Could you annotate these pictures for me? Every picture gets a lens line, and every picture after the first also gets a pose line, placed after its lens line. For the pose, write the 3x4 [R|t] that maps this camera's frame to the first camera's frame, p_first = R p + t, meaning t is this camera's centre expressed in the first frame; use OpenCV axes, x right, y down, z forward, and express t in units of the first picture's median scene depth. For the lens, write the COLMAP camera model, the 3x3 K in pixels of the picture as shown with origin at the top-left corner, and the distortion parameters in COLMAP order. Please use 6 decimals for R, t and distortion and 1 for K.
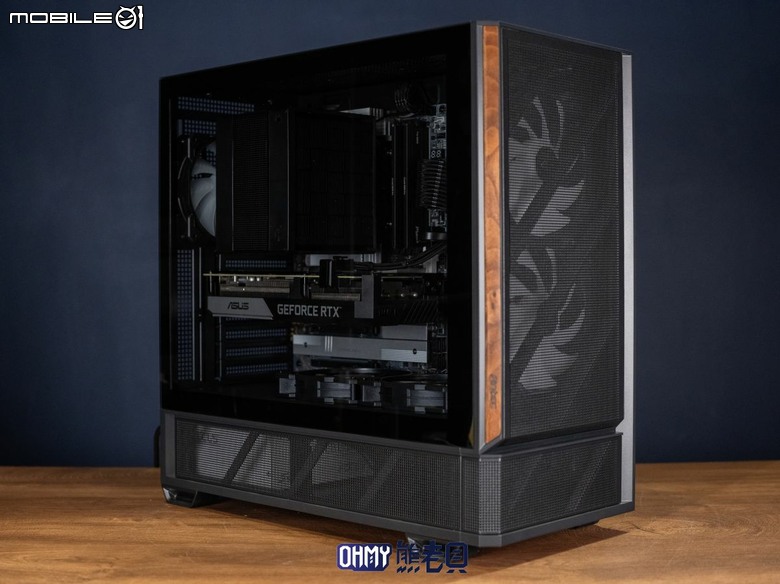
lens RADIAL K [[1255.3, 0, 390.0], [0, 1255.3, 292.0], [0, 0, 1]] dist [-0.029120, -0.032122]
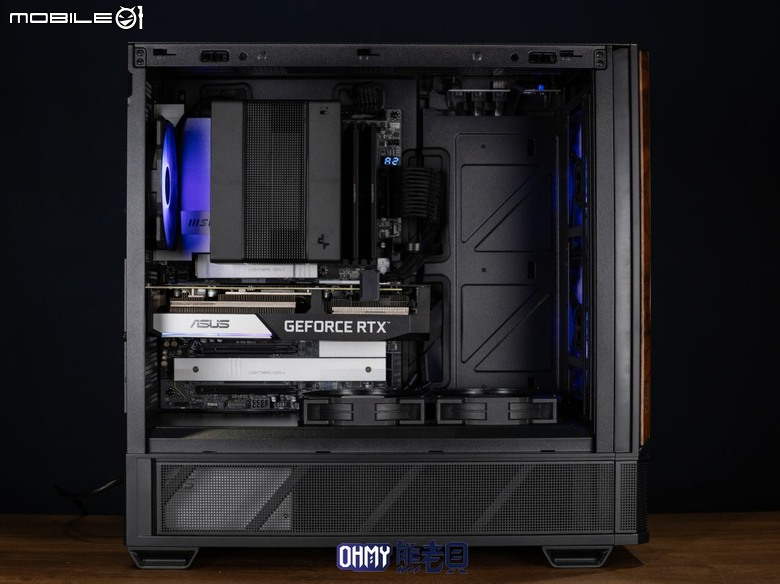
lens RADIAL K [[1365.0, 0, 390.2], [0, 1365.0, 291.9], [0, 0, 1]] dist [-0.118732, -0.064949]
pose [[0.706896, 0.001463, 0.707315, -0.694157], [0.010460, 0.999867, -0.012522, 0.002374], [-0.707240, 0.016250, 0.706787, 0.269347]]
